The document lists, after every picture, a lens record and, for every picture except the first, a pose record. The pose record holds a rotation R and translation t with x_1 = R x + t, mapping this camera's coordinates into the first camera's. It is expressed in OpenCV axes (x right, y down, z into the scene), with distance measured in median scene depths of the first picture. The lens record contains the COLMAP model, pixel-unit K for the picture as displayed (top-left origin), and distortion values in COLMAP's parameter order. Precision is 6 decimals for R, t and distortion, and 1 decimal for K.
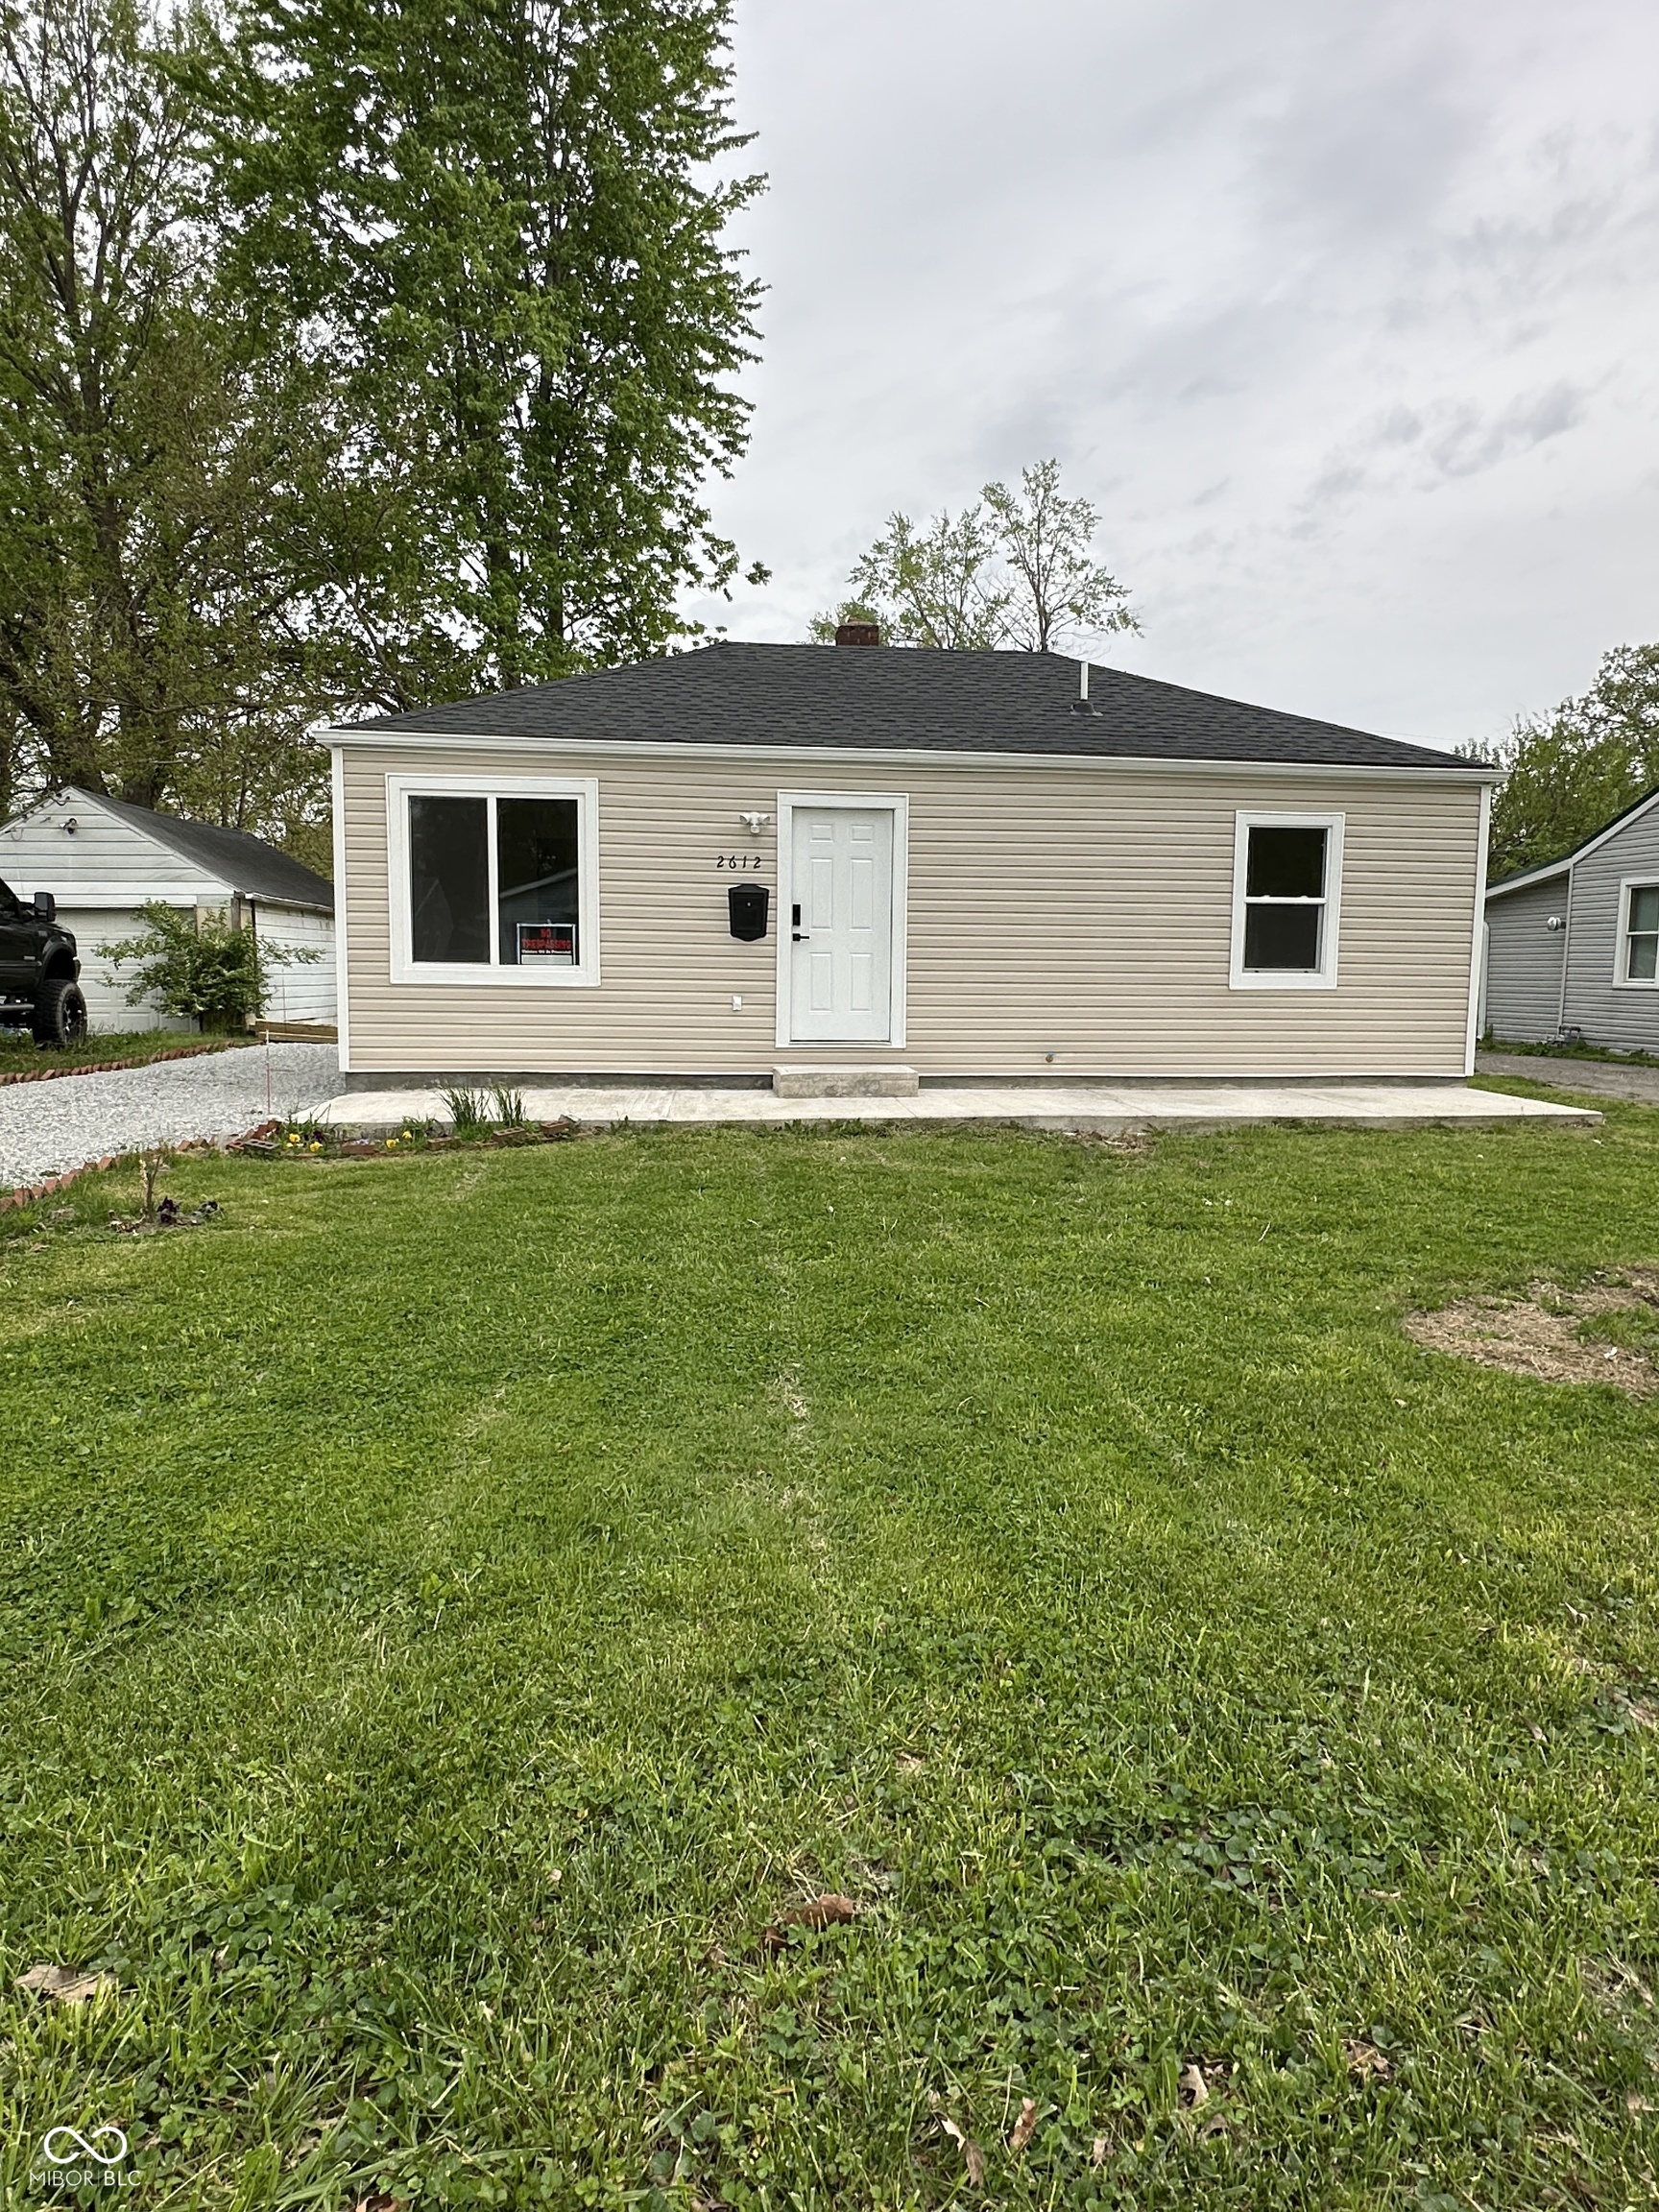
lens RADIAL K [[1335.2, 0, 829.5], [0, 1335.2, 1106.0], [0, 0, 1]] dist [-0.004789, -0.002852]
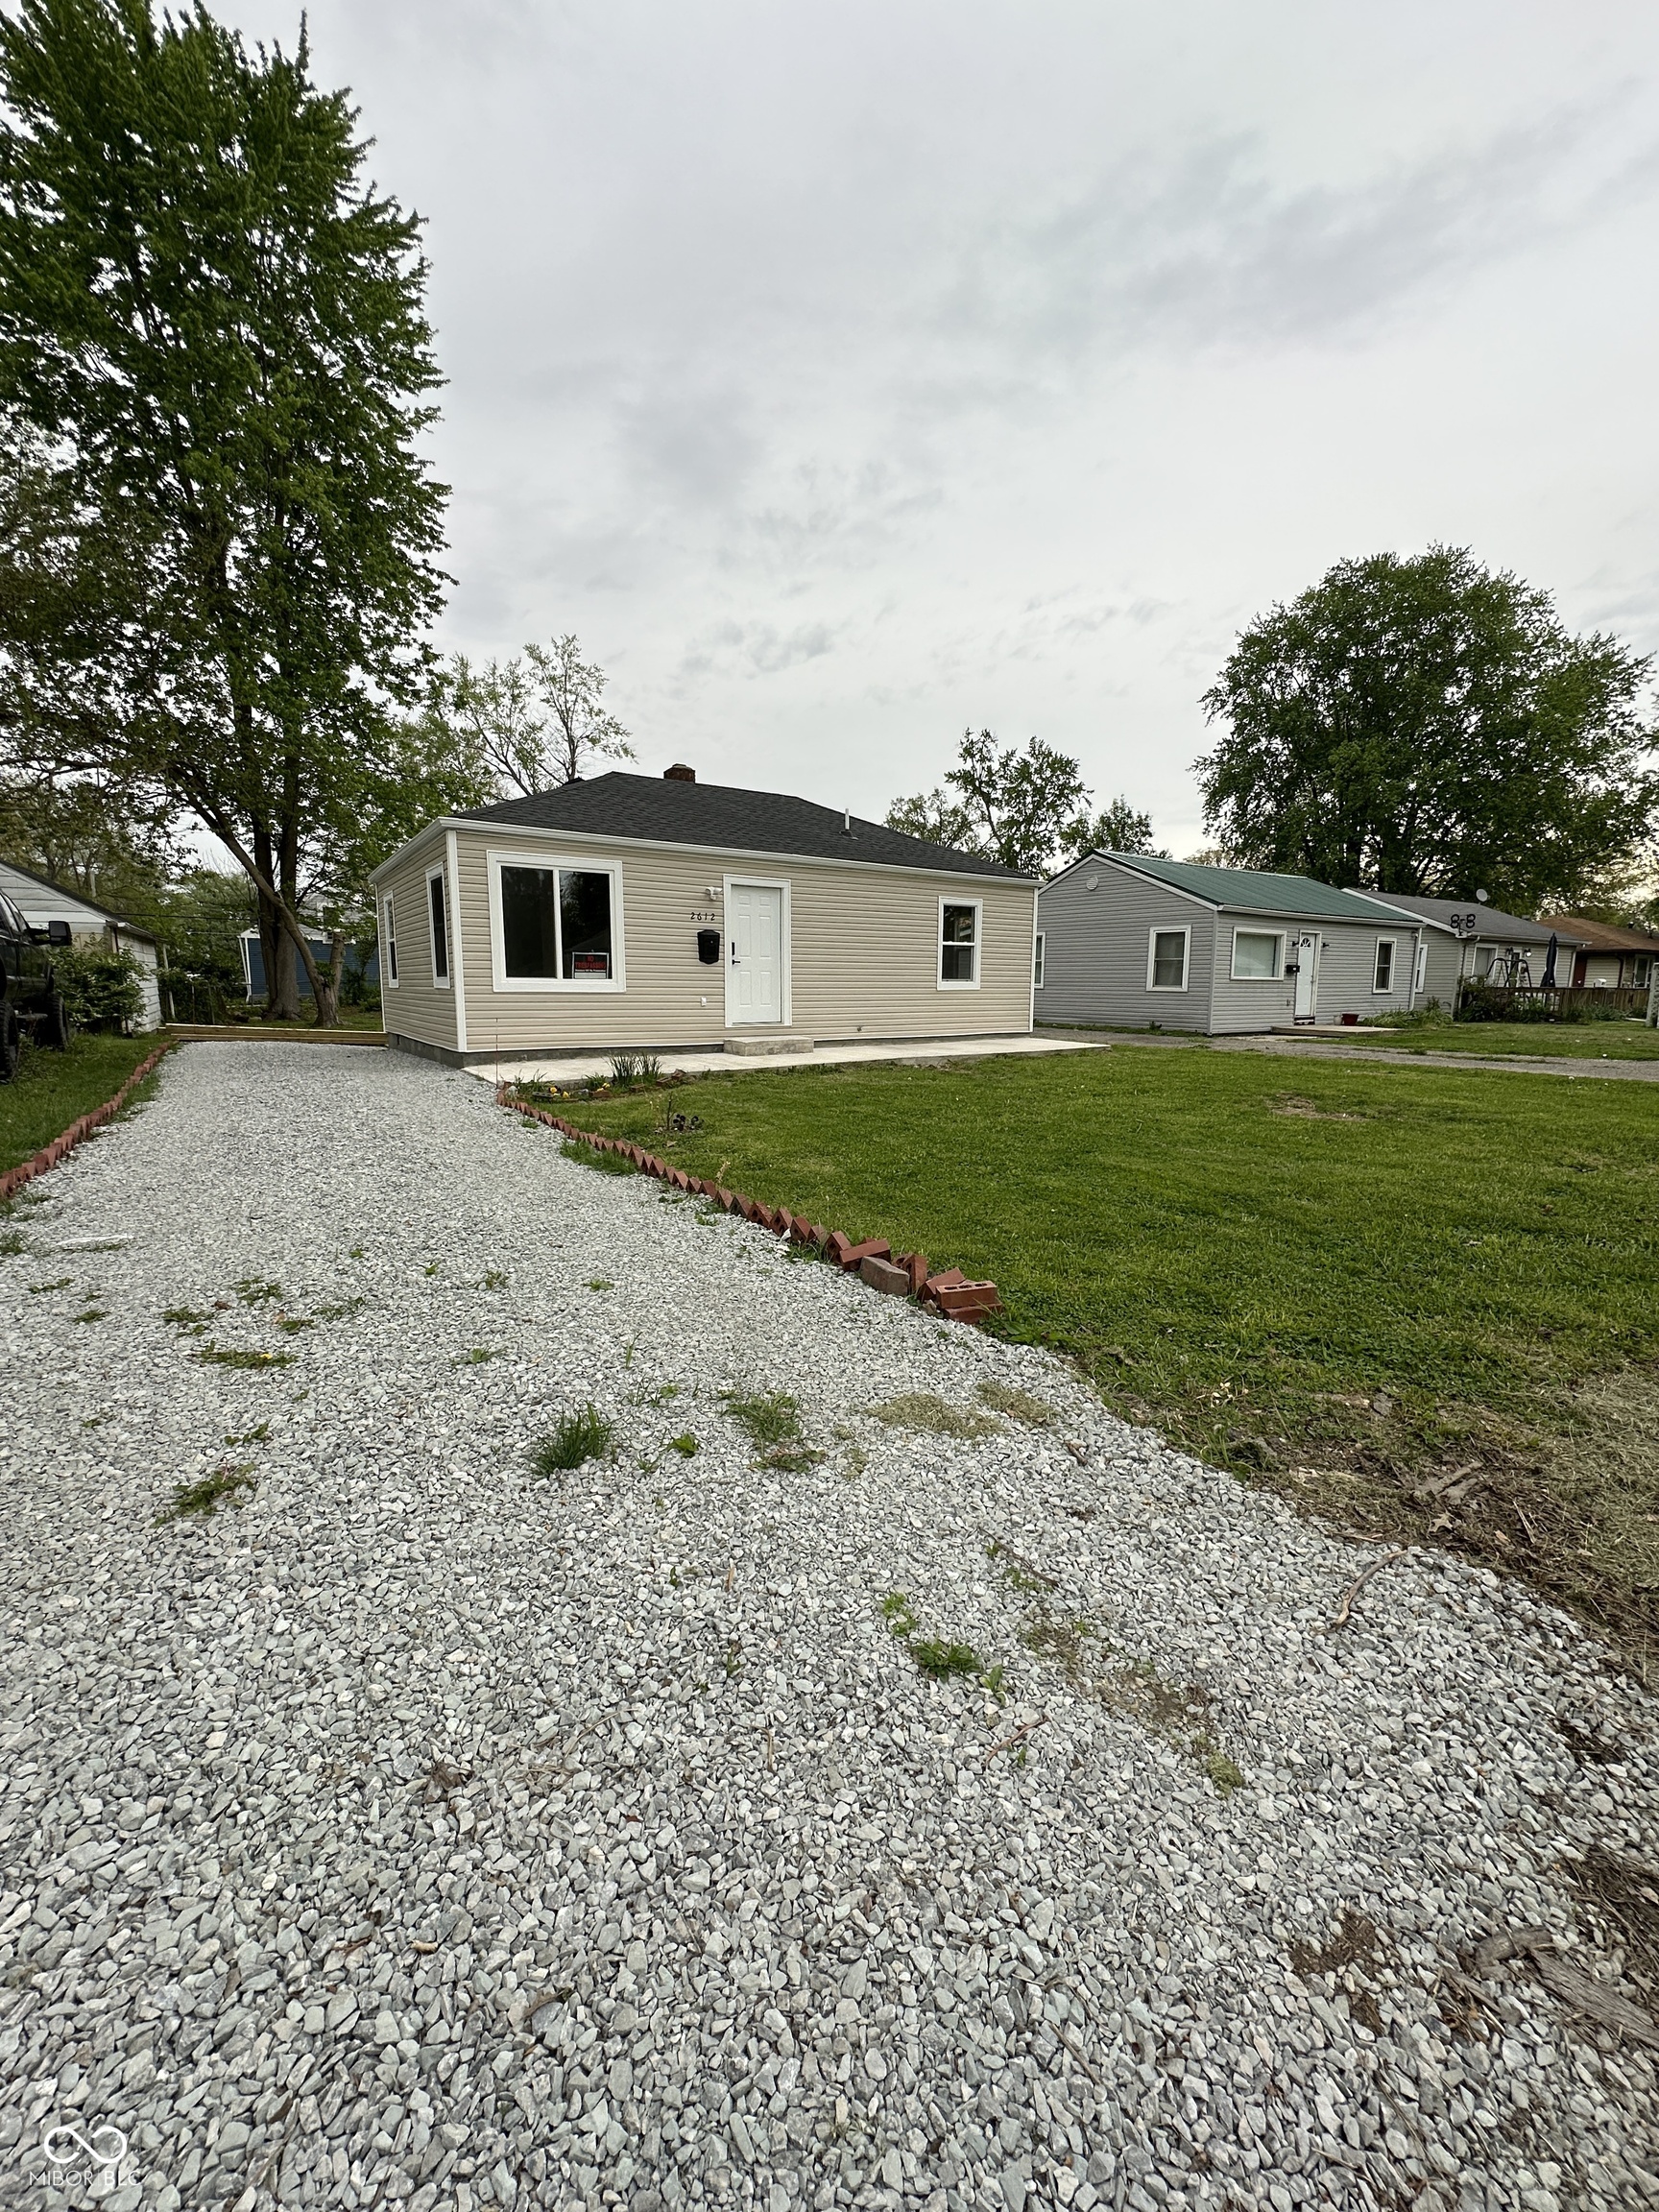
lens RADIAL K [[882.8, 0, 827.6], [0, 882.8, 1104.5], [0, 0, 1]] dist [-0.003152, 0.000804]
pose [[0.886596, -0.069464, 0.457299, -0.439023], [0.052793, 0.997395, 0.049152, 0.005253], [-0.459522, -0.019436, 0.887954, -0.052260]]
